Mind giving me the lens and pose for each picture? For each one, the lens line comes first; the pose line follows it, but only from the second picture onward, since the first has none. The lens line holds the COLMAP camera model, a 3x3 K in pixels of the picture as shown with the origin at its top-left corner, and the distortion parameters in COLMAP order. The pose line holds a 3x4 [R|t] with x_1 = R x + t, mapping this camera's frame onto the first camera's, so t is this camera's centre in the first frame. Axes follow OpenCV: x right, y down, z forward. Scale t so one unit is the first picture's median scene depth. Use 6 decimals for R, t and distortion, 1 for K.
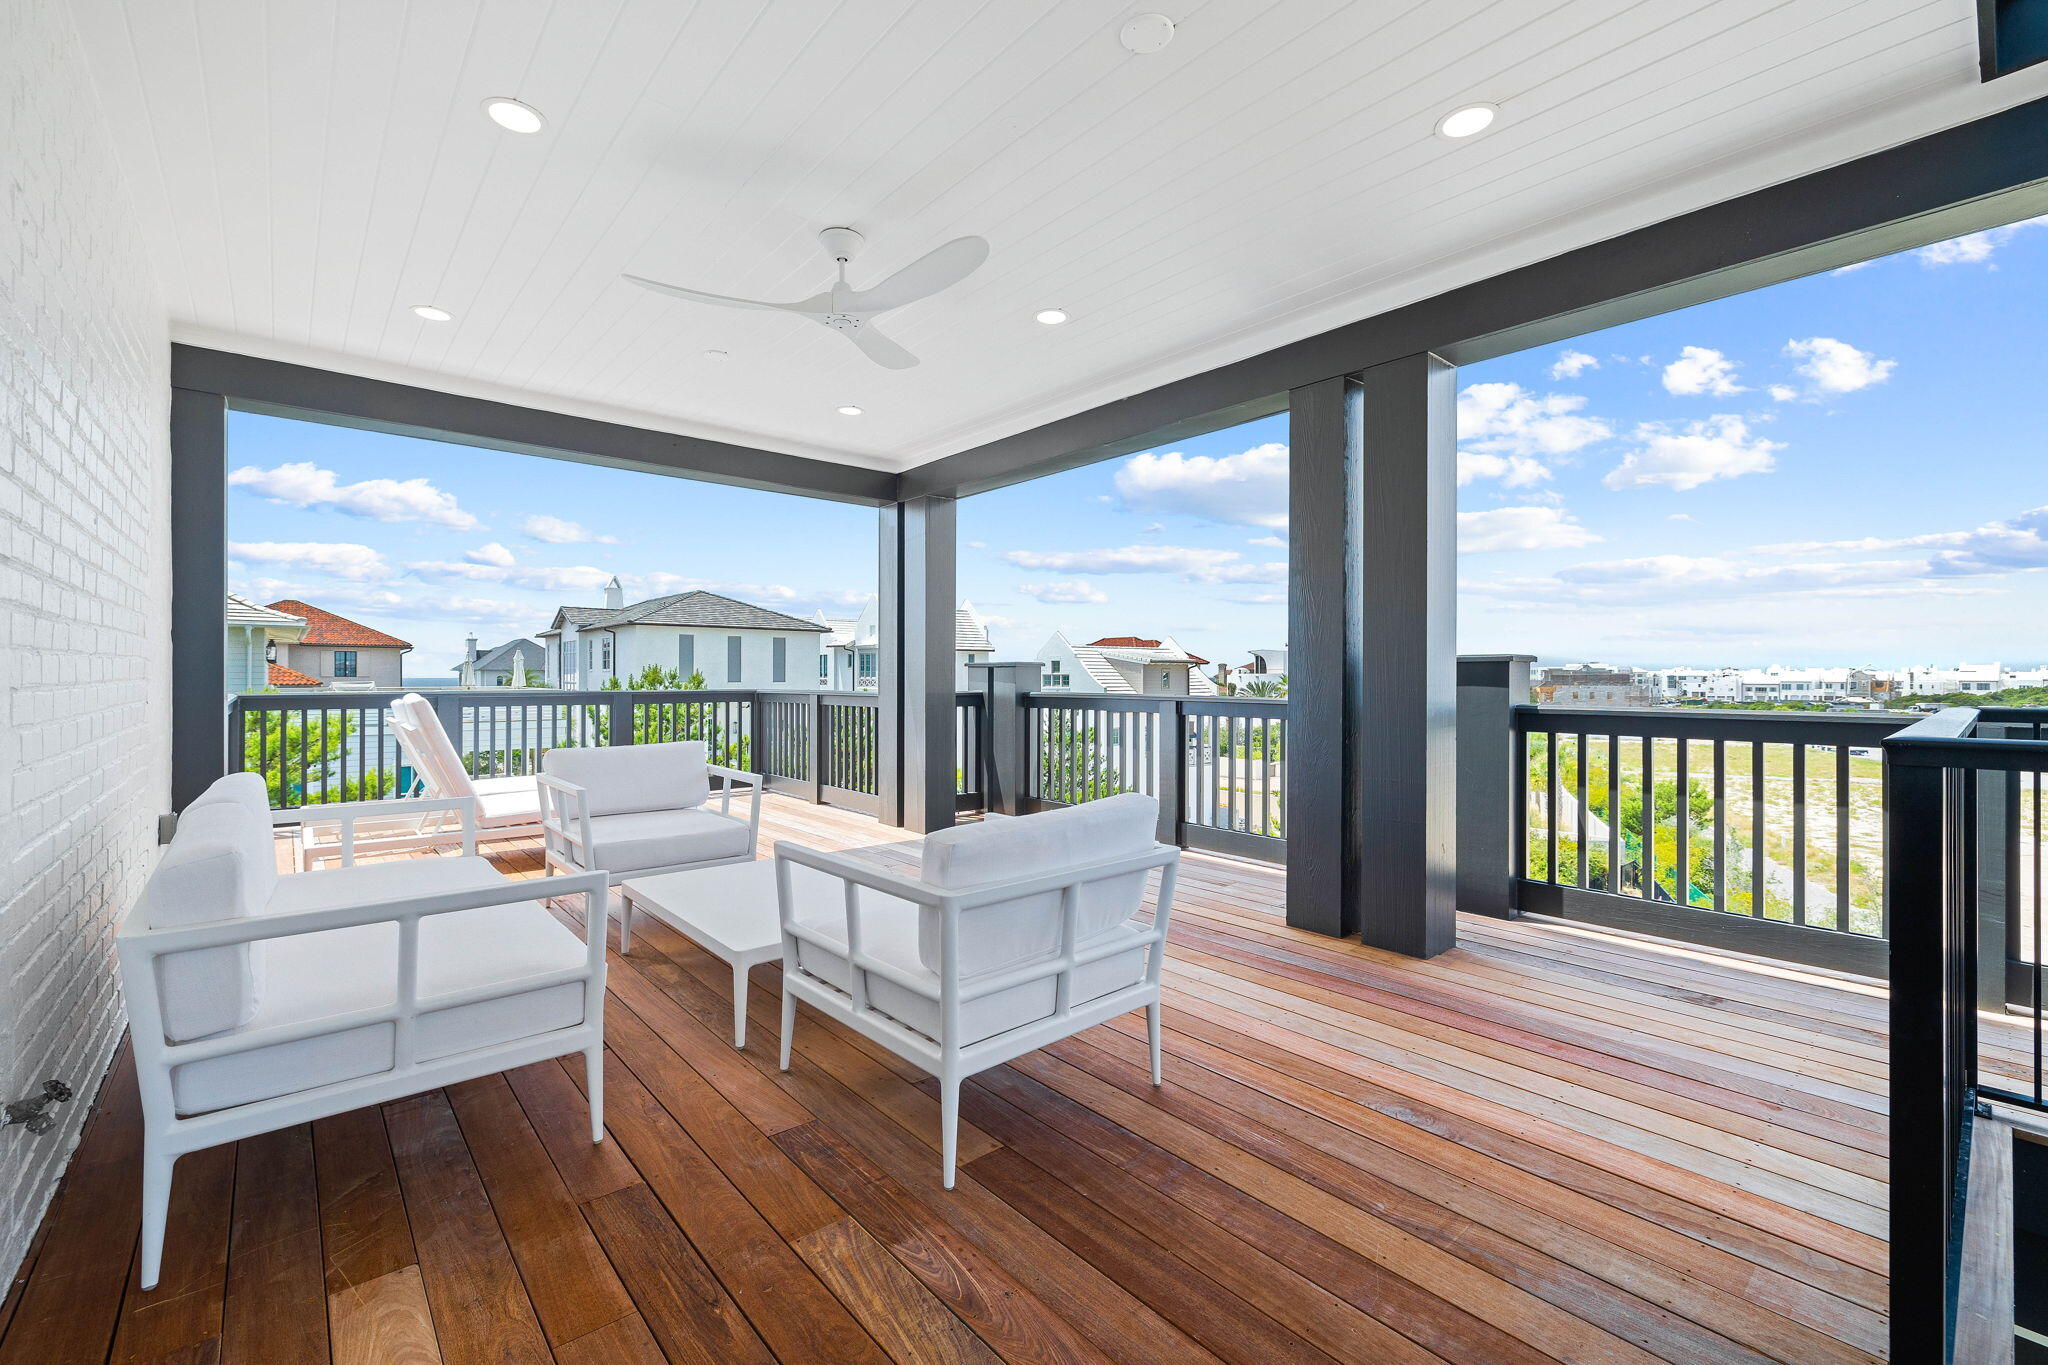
lens RADIAL K [[852.2, 0, 1028.9], [0, 852.2, 689.8], [0, 0, 1]] dist [0.000007, -0.000070]
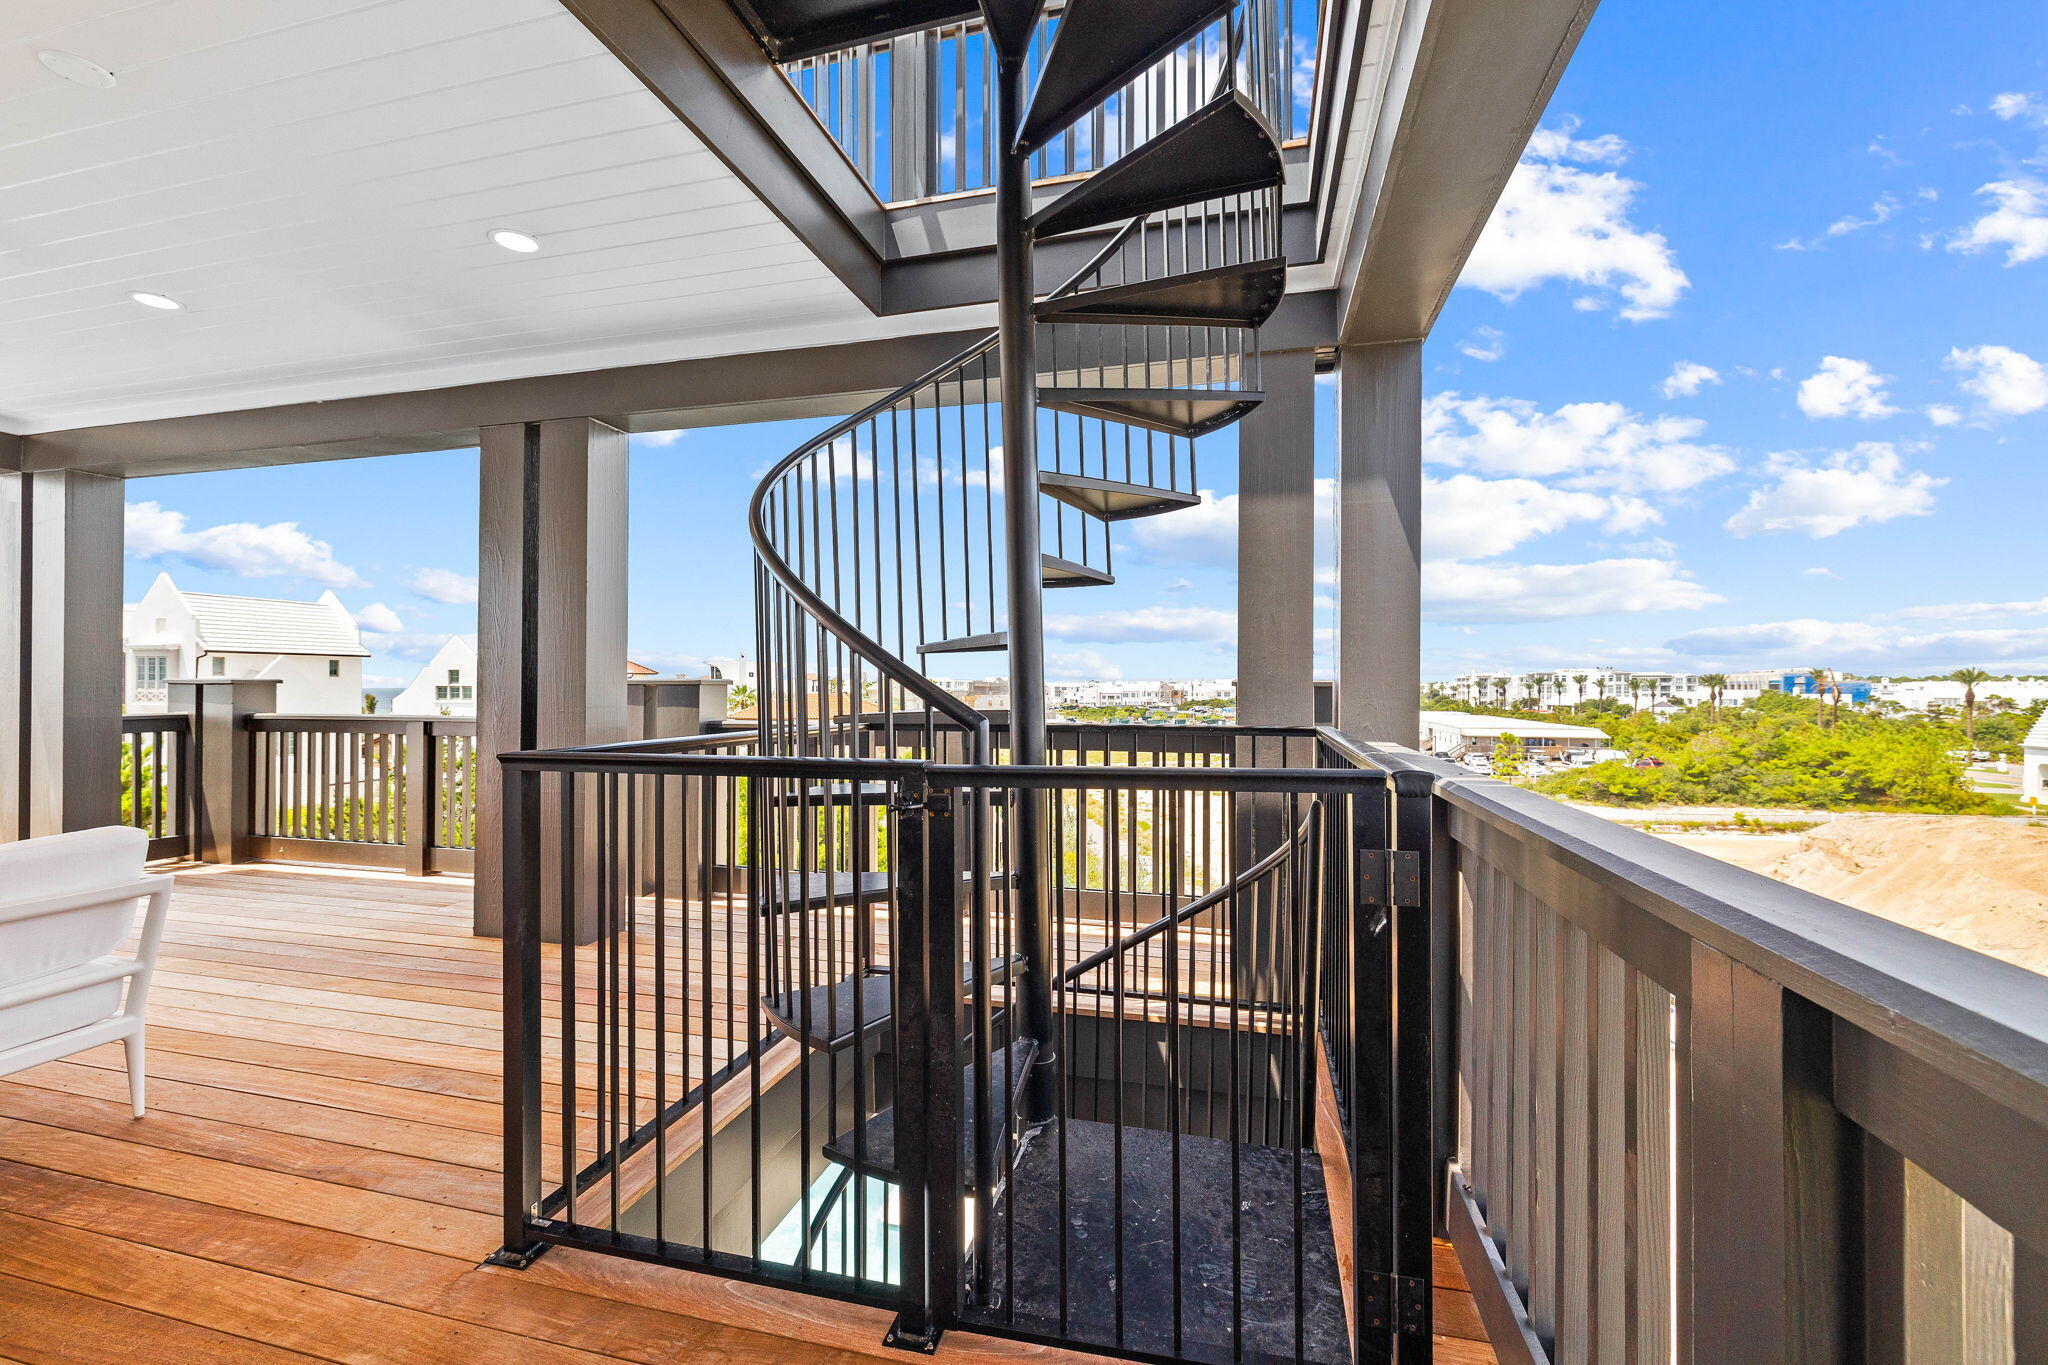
lens RADIAL K [[852.2, 0, 1028.9], [0, 852.2, 689.8], [0, 0, 1]] dist [0.000007, -0.000070]
pose [[0.827991, -0.002625, 0.560735, 0.277631], [0.009703, 0.999906, -0.009647, -0.009236], [-0.560657, 0.013429, 0.827939, -0.250984]]
